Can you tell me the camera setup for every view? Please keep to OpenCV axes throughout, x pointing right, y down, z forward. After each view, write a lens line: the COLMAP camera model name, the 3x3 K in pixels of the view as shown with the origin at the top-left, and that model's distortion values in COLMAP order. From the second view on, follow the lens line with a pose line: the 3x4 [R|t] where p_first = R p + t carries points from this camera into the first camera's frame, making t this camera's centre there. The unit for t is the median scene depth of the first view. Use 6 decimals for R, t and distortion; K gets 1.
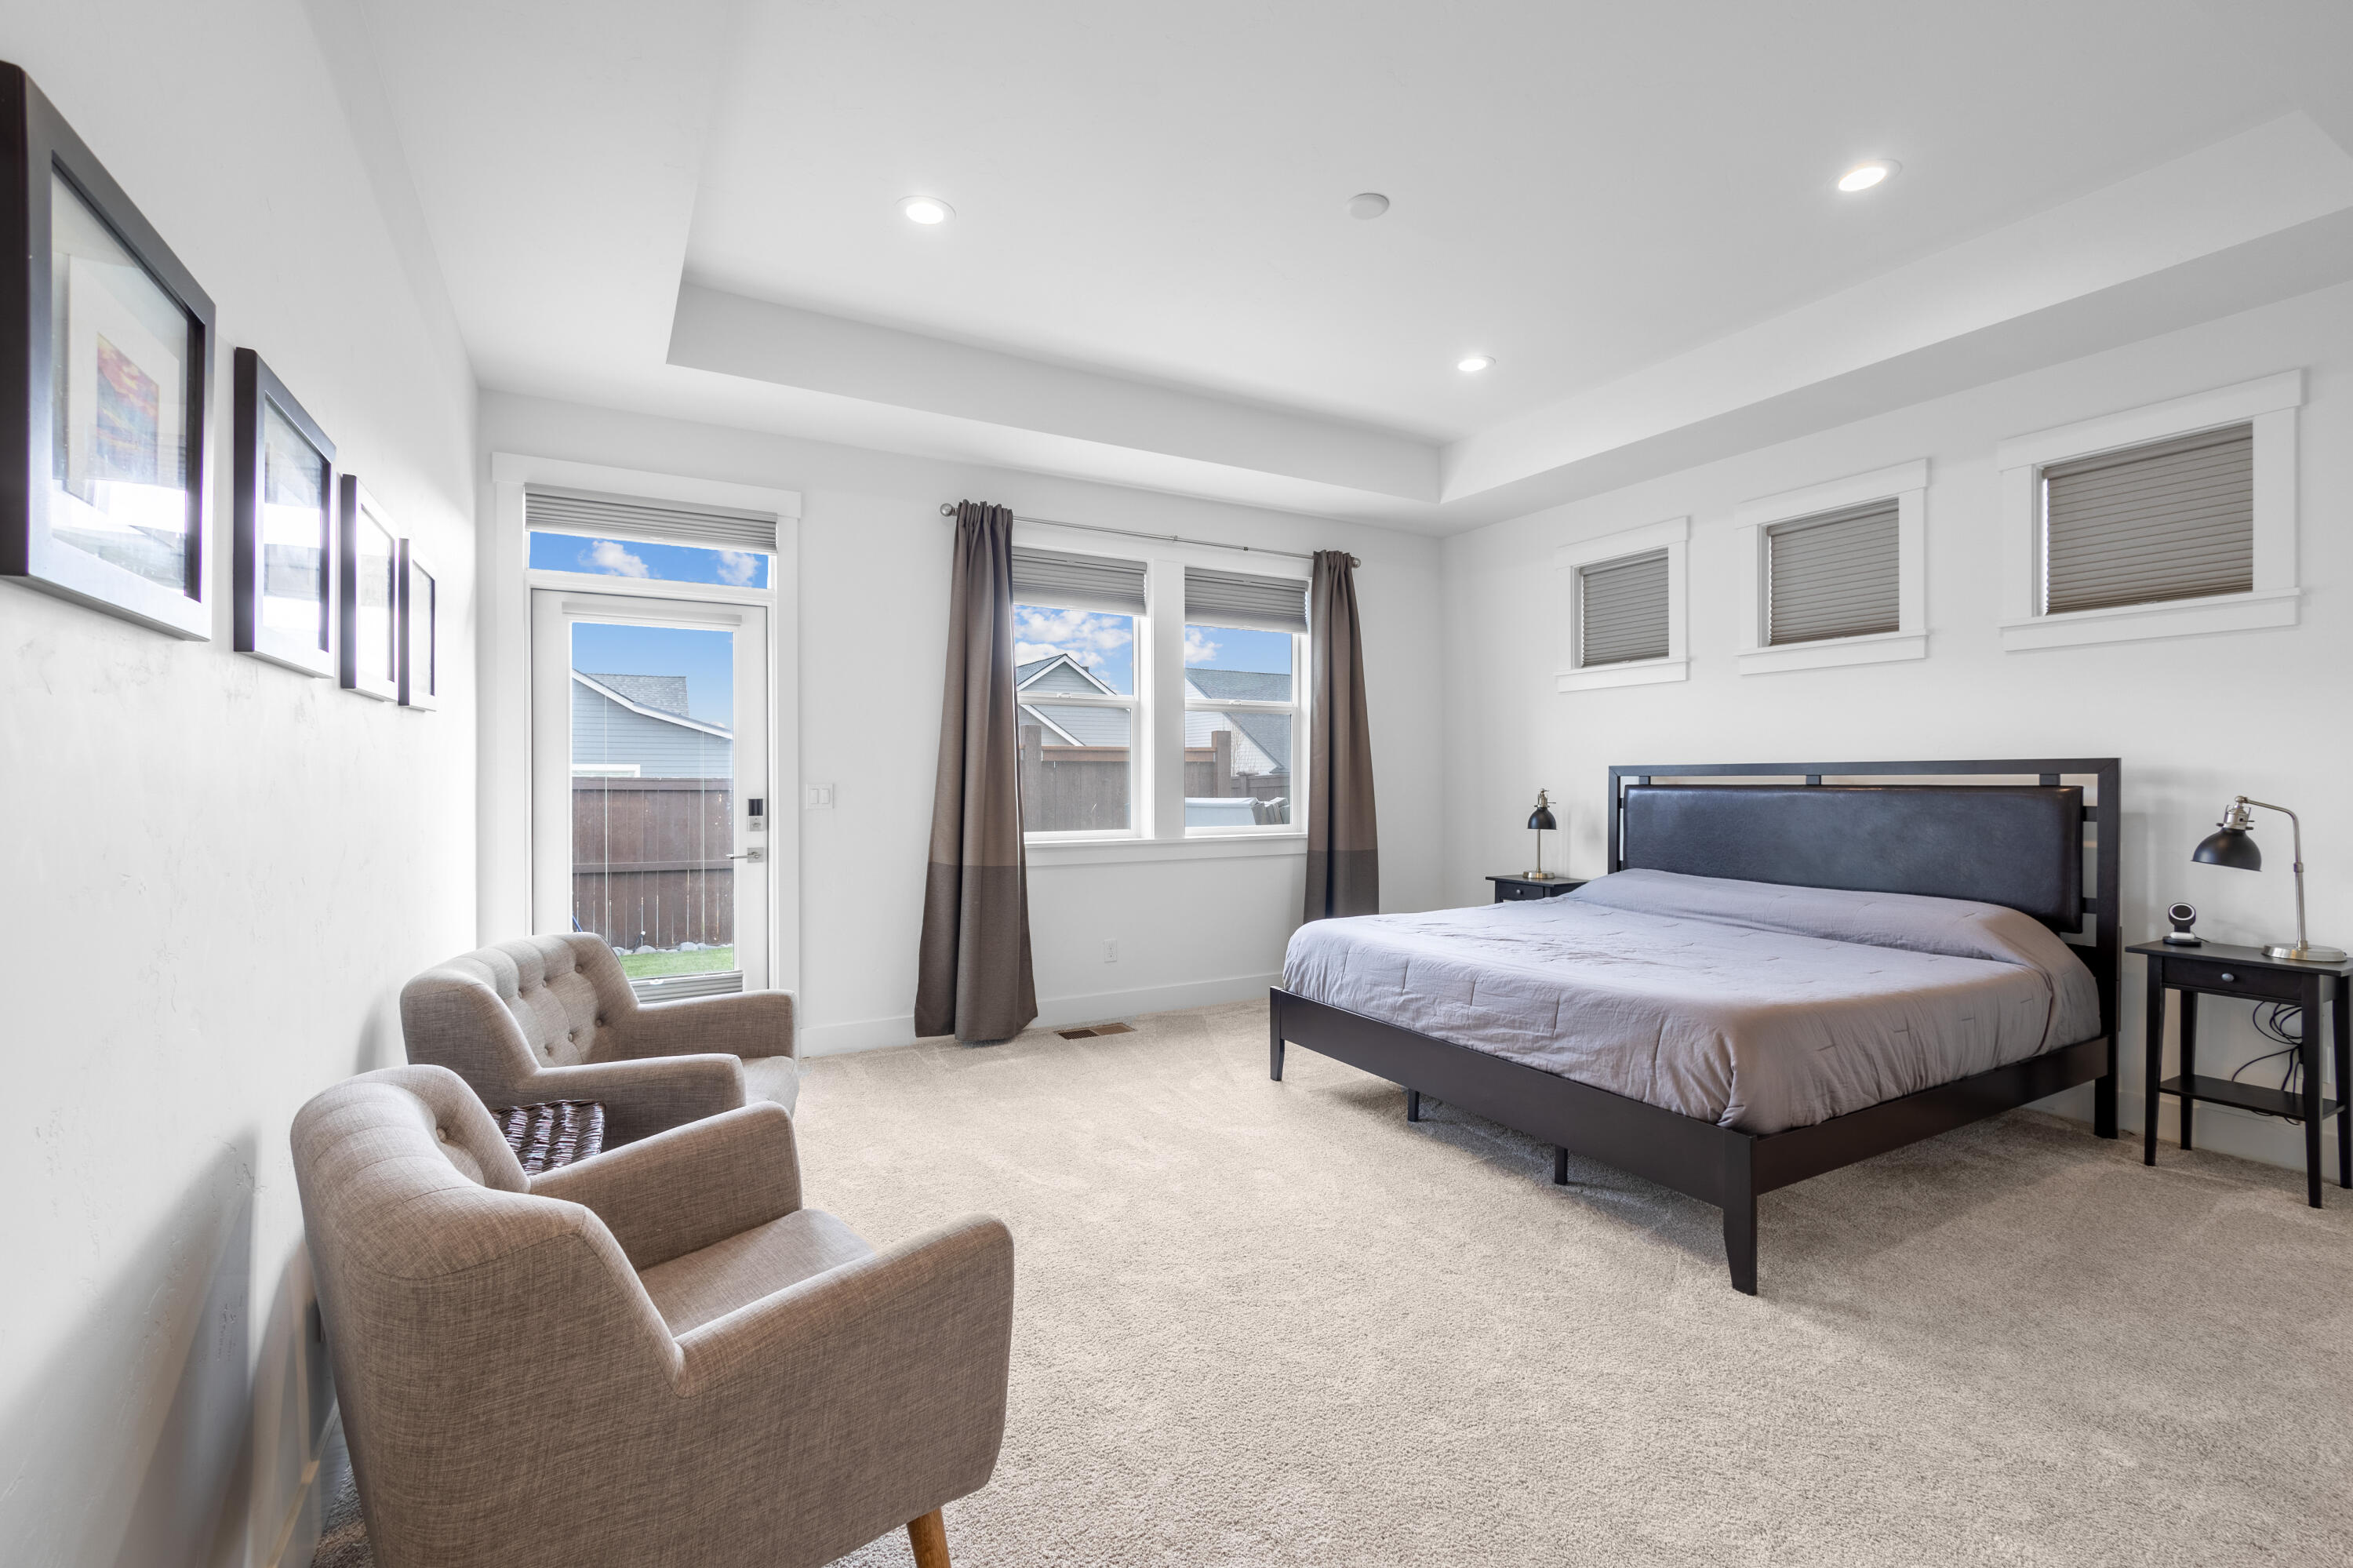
lens RADIAL K [[1018.6, 0, 1180.9], [0, 1018.6, 782.4], [0, 0, 1]] dist [-0.005489, 0.000959]
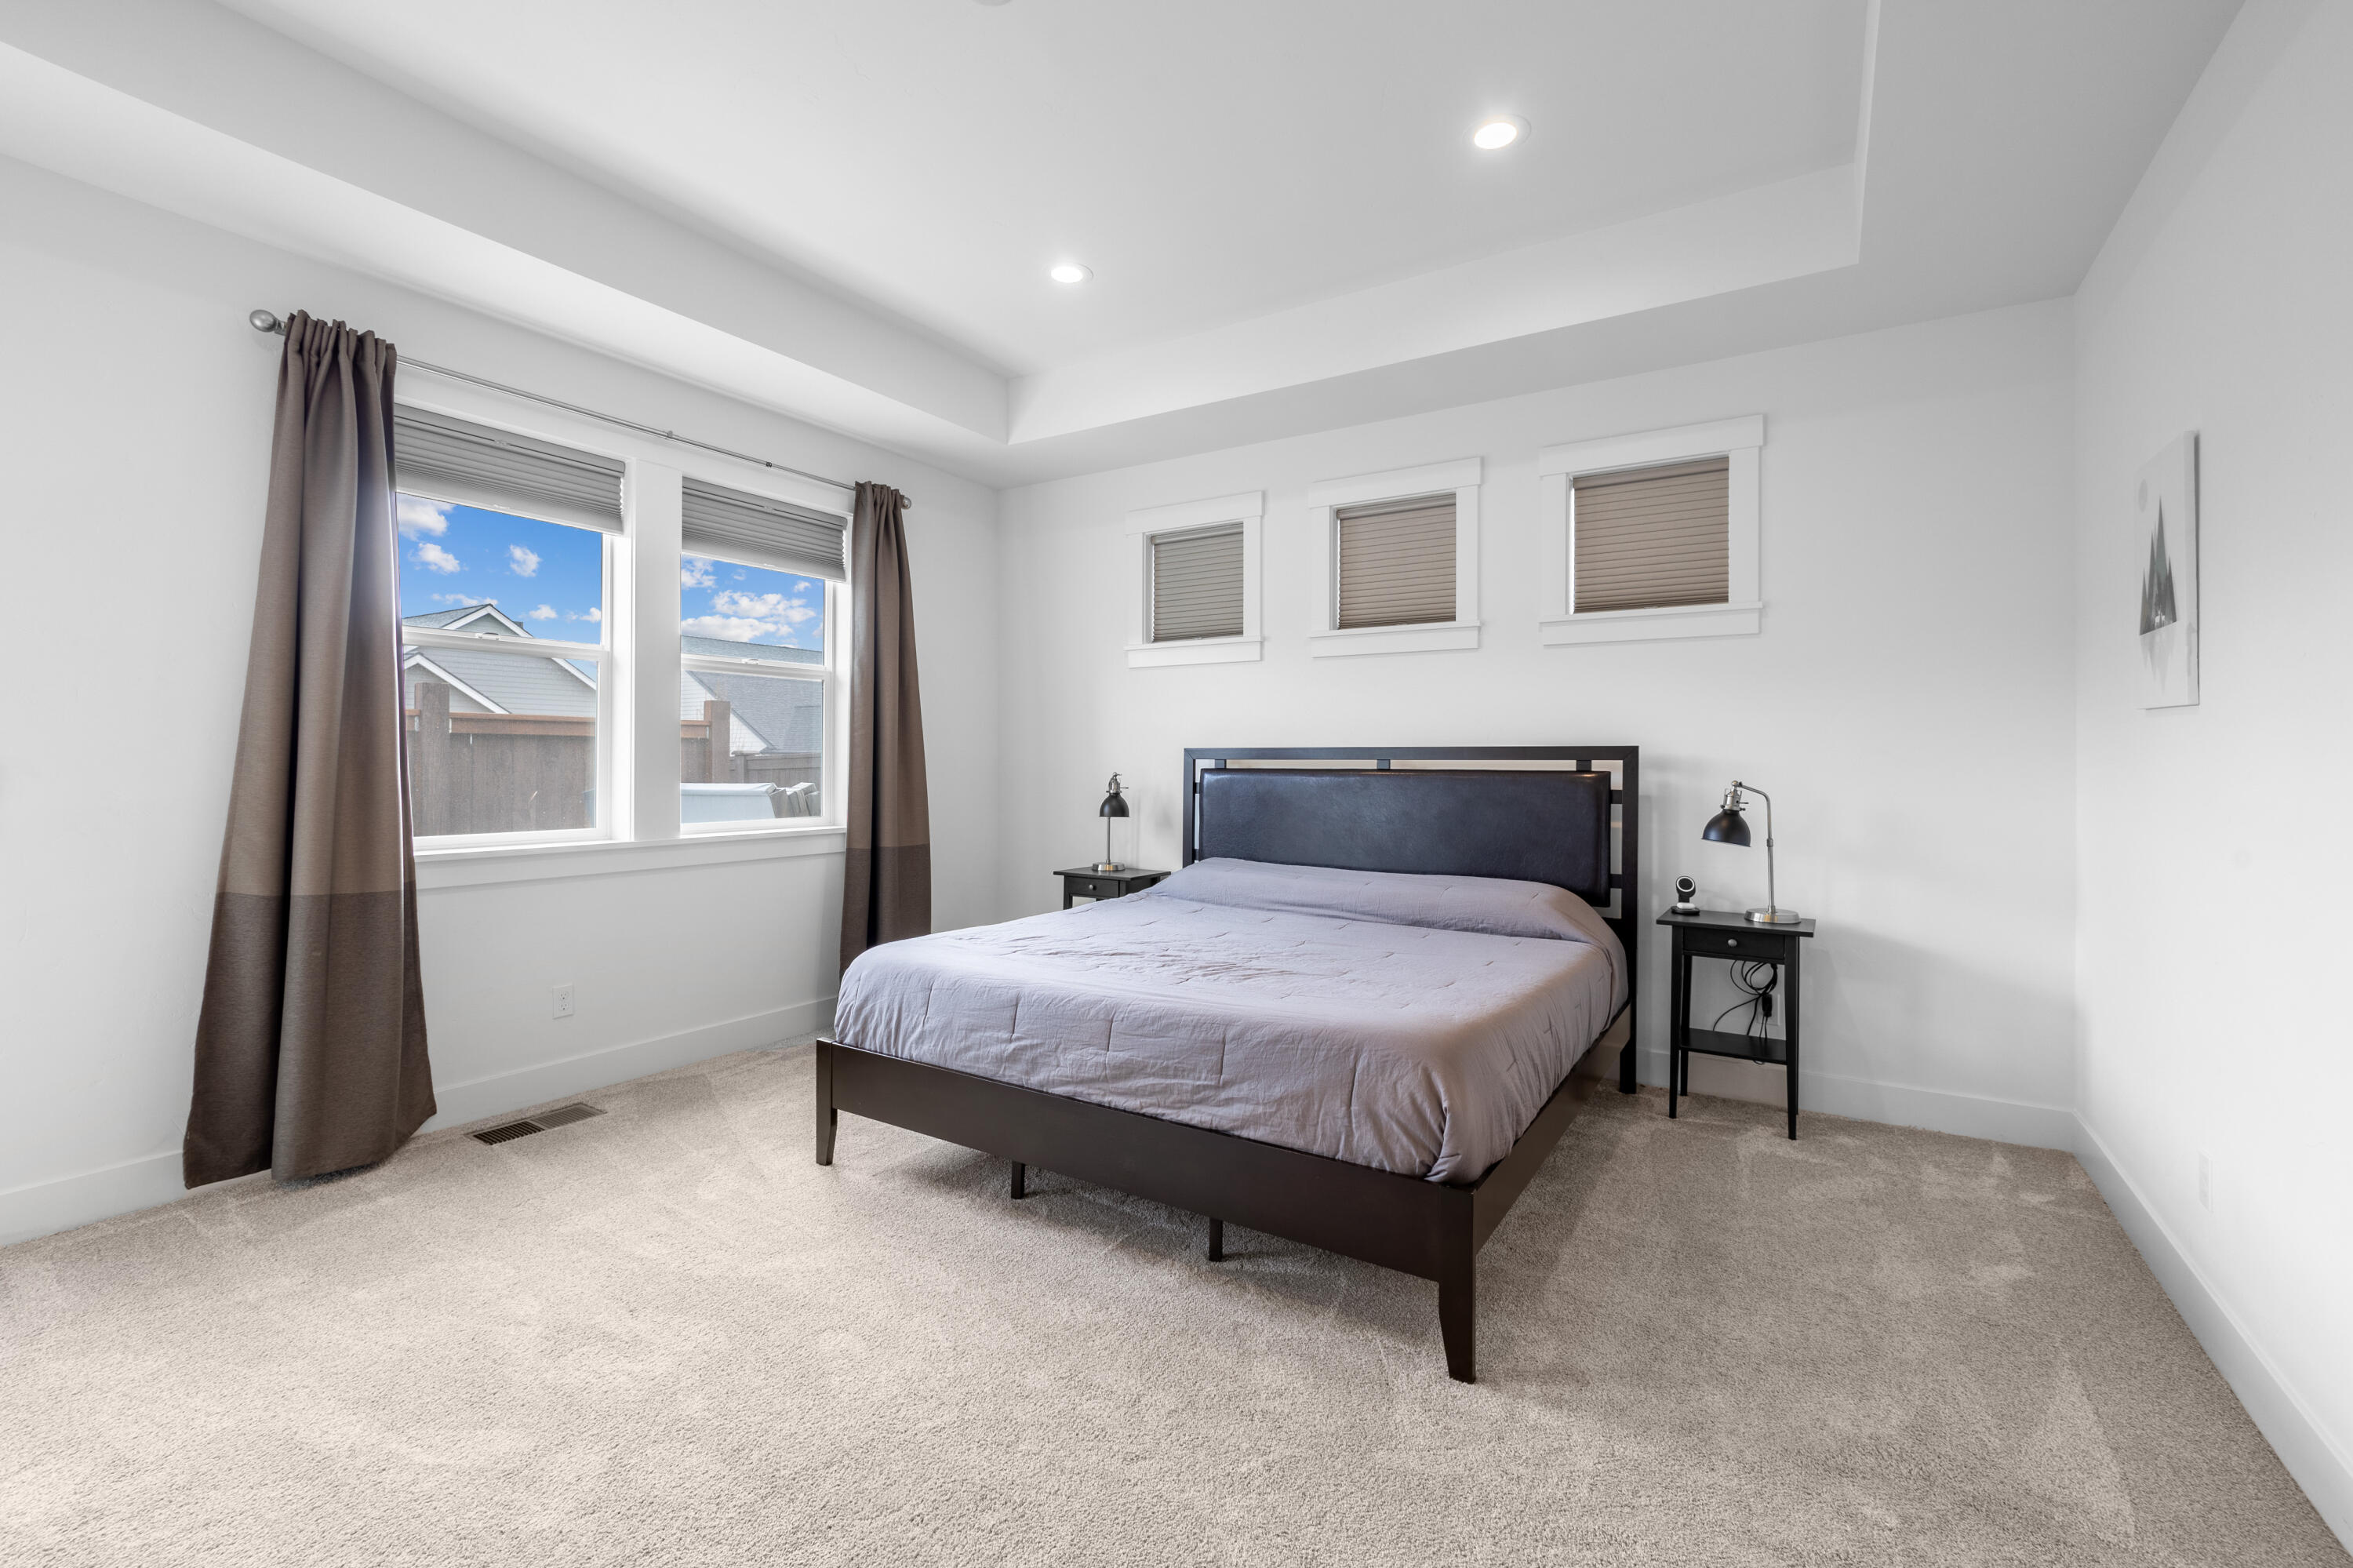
lens RADIAL K [[1018.6, 0, 1177.7], [0, 1018.6, 761.0], [0, 0, 1]] dist [-0.005489, 0.000959]
pose [[0.885558, 0.006598, 0.464482, -0.025121], [-0.004870, 0.999976, -0.004920, -0.000046], [-0.464503, 0.002095, 0.885569, 0.220841]]
